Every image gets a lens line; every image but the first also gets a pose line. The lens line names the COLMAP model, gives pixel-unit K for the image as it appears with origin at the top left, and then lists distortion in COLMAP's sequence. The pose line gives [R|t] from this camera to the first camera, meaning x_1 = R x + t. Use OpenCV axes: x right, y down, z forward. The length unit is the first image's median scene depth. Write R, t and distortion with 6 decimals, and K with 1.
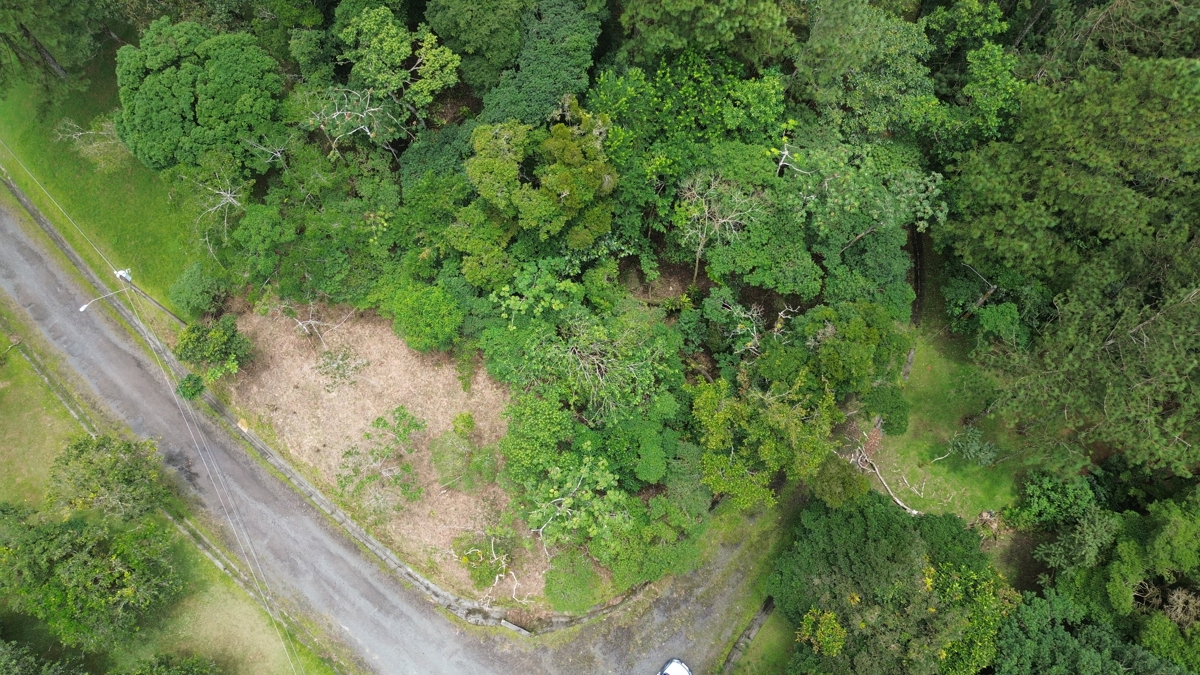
lens RADIAL K [[856.9, 0, 602.0], [0, 856.9, 340.0], [0, 0, 1]] dist [0.068292, -0.076602]
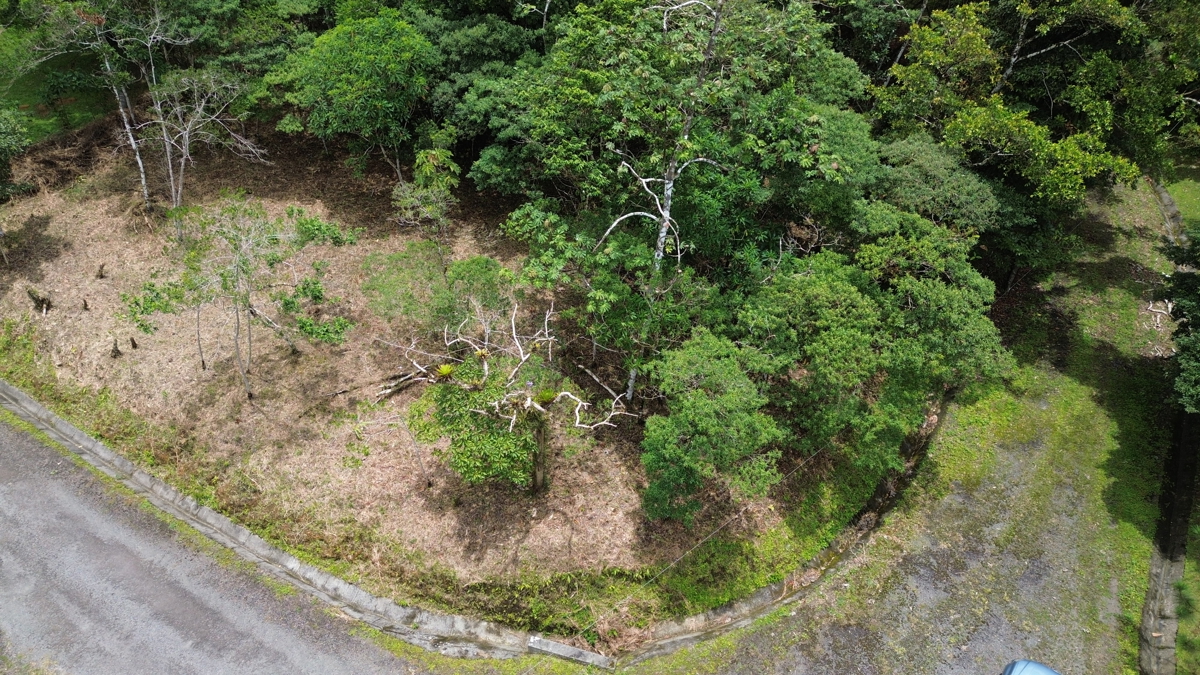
lens RADIAL K [[846.6, 0, 600.0], [0, 846.6, 337.5], [0, 0, 1]] dist [0.072637, -0.071857]
pose [[0.993395, -0.055224, 0.100579, -0.116179], [0.102906, 0.816537, -0.568047, 0.433317], [-0.050757, 0.574645, 0.816827, 0.615199]]
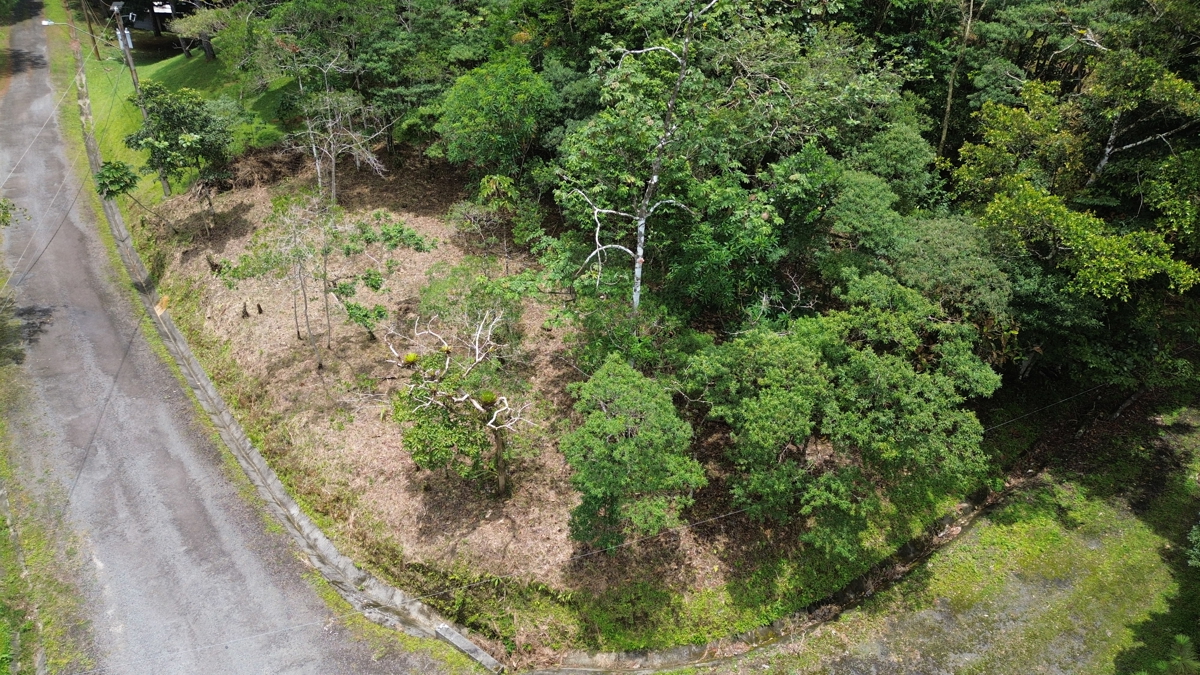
lens RADIAL K [[846.6, 0, 600.0], [0, 846.6, 337.5], [0, 0, 1]] dist [0.072637, -0.071857]
pose [[0.969005, 0.123955, -0.213690, 0.023549], [-0.232129, 0.752834, -0.615920, 0.451587], [0.084527, 0.646434, 0.758274, 0.619275]]
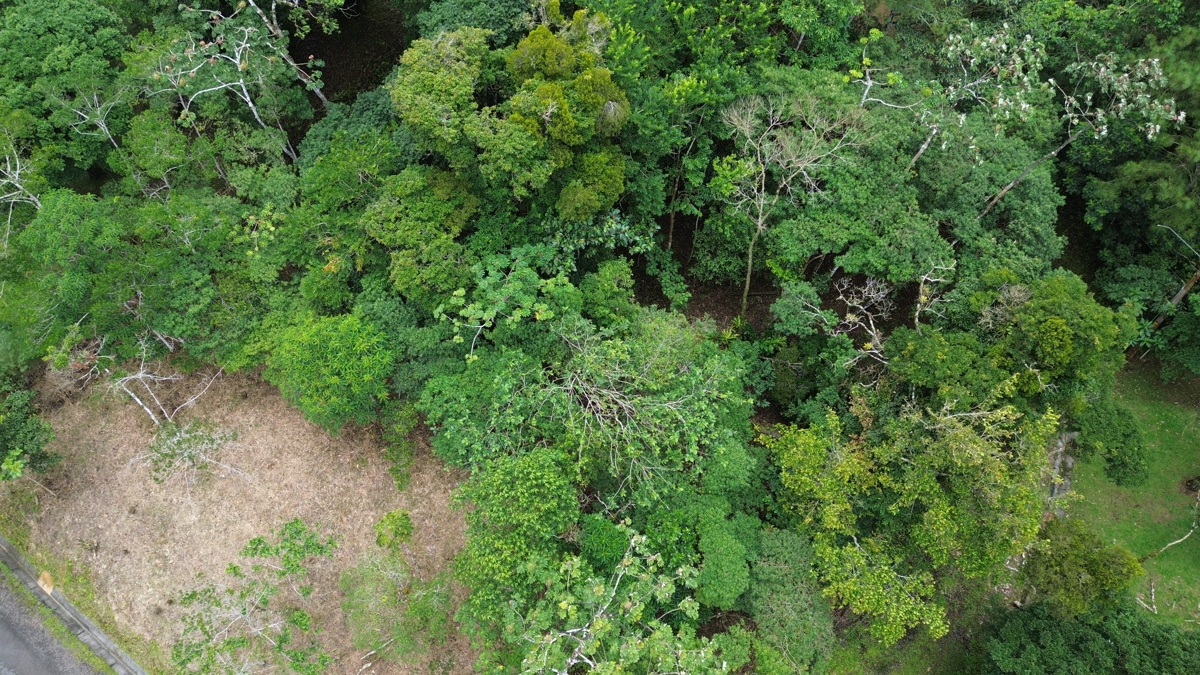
lens RADIAL K [[850.4, 0, 590.1], [0, 850.4, 346.7], [0, 0, 1]] dist [0.076542, -0.081799]
pose [[0.997588, -0.058063, 0.038039, -0.039699], [0.065641, 0.967315, -0.244935, 0.121151], [-0.022573, 0.246841, 0.968793, 0.369215]]
